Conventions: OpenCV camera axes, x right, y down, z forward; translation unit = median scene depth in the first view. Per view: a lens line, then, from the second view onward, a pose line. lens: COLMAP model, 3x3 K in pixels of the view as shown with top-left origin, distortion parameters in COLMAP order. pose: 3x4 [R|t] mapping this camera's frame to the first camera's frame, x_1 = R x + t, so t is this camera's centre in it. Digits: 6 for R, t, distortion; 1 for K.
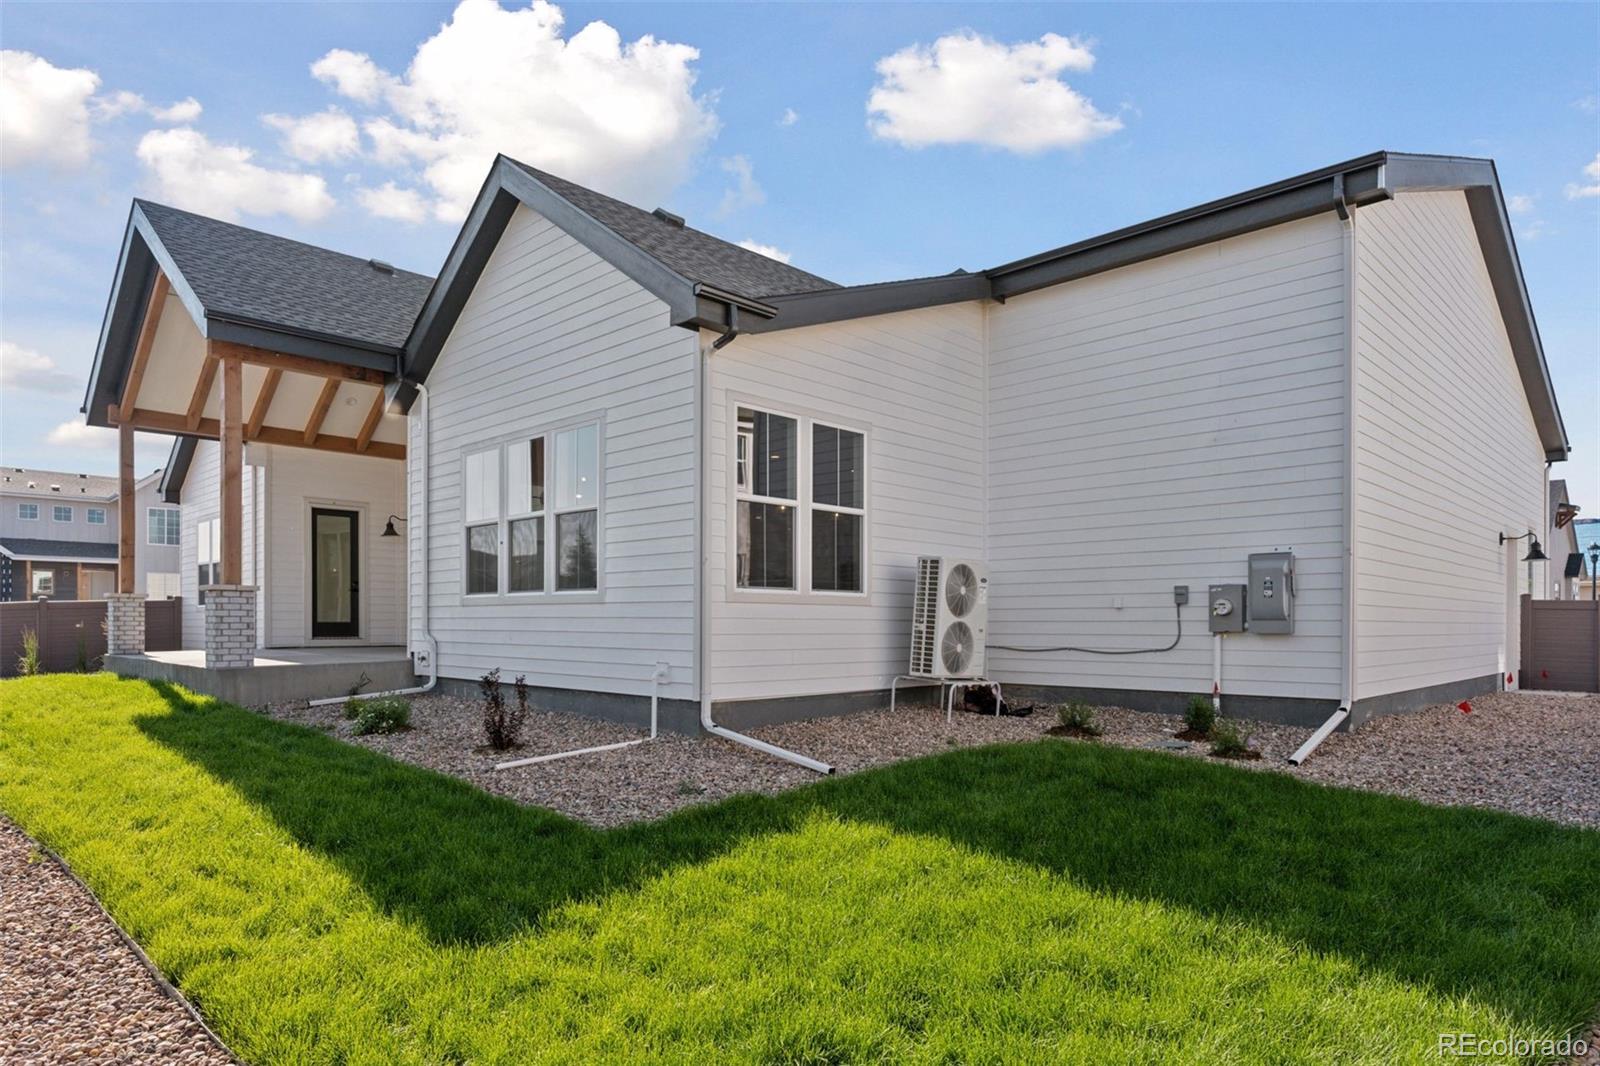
lens RADIAL K [[975.3, 0, 798.3], [0, 975.3, 613.9], [0, 0, 1]] dist [0.003087, 0.002317]
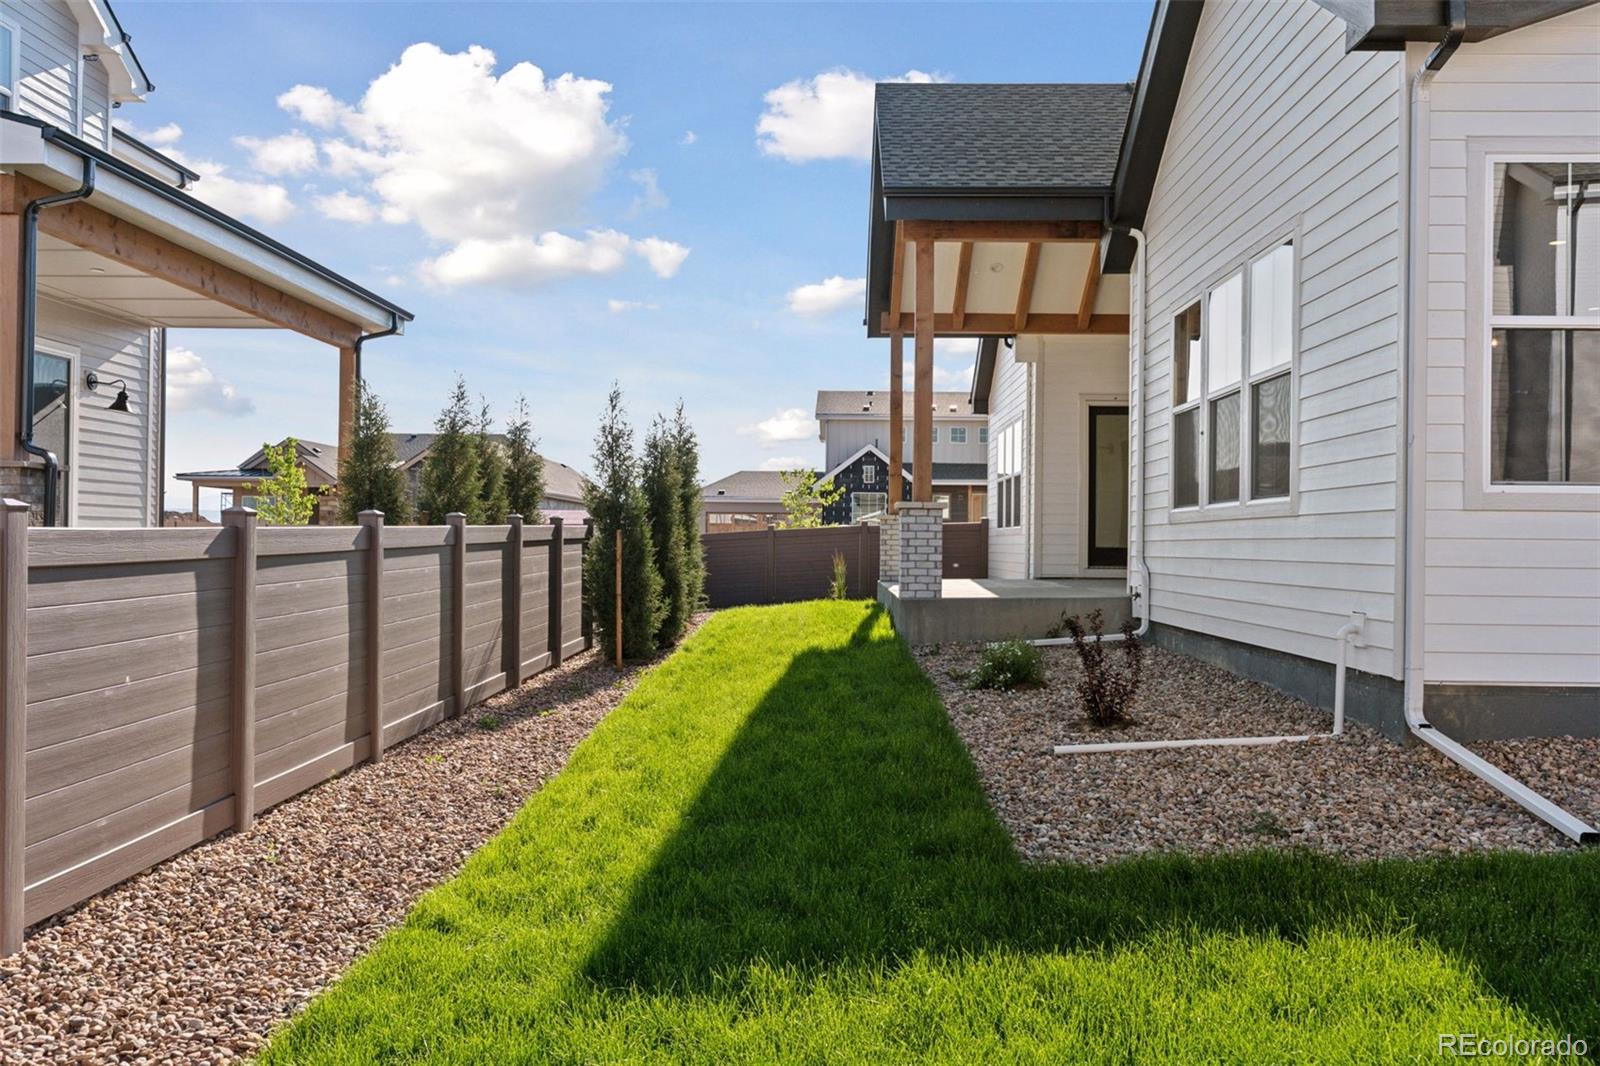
lens RADIAL K [[1255.3, 0, 800.0], [0, 1255.3, 533.0], [0, 0, 1]] dist [-0.000748, -0.006344]
pose [[0.678238, -0.004900, -0.734826, 0.149010], [0.000437, 0.999980, -0.006265, 0.004152], [0.734842, 0.003929, 0.678227, 0.162462]]
